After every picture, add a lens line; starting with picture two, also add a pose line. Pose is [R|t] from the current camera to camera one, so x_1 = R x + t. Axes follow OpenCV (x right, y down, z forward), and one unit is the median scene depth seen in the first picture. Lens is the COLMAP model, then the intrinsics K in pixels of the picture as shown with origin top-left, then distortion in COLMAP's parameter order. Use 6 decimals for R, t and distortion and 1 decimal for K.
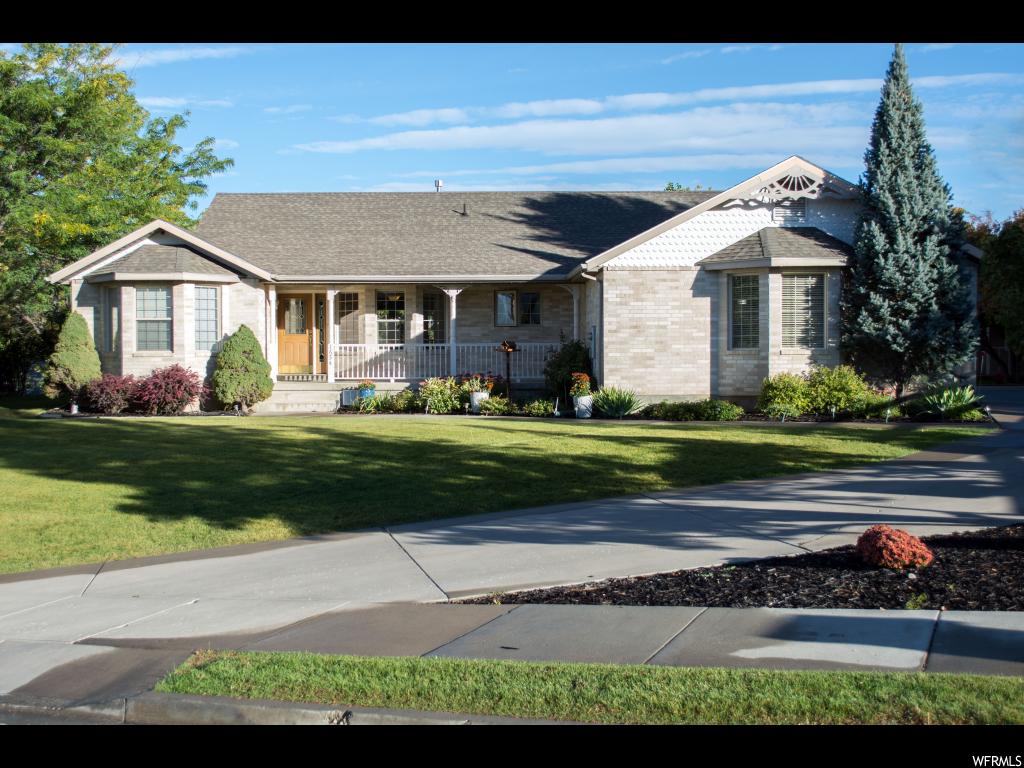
lens RADIAL K [[1245.7, 0, 512.0], [0, 1245.7, 384.0], [0, 0, 1]] dist [-0.009682, 0.011200]
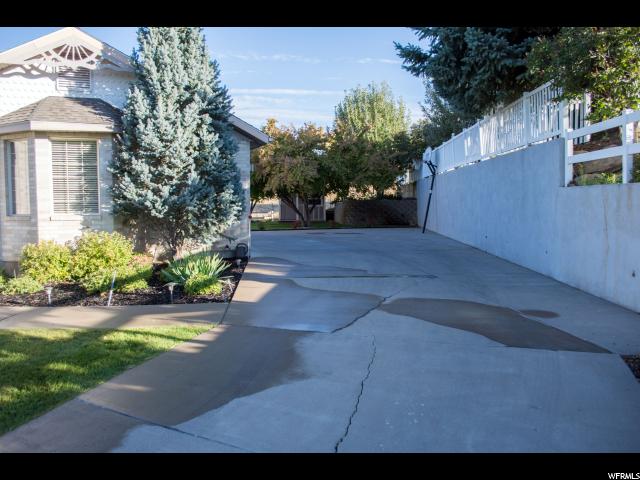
lens RADIAL K [[507.1, 0, 320.0], [0, 507.1, 240.0], [0, 0, 1]] dist [-0.005279, -0.006927]
pose [[0.936405, -0.031947, 0.349464, 0.281209], [0.015485, 0.998639, 0.049800, -0.025584], [-0.350579, -0.041222, 0.935626, 0.557175]]
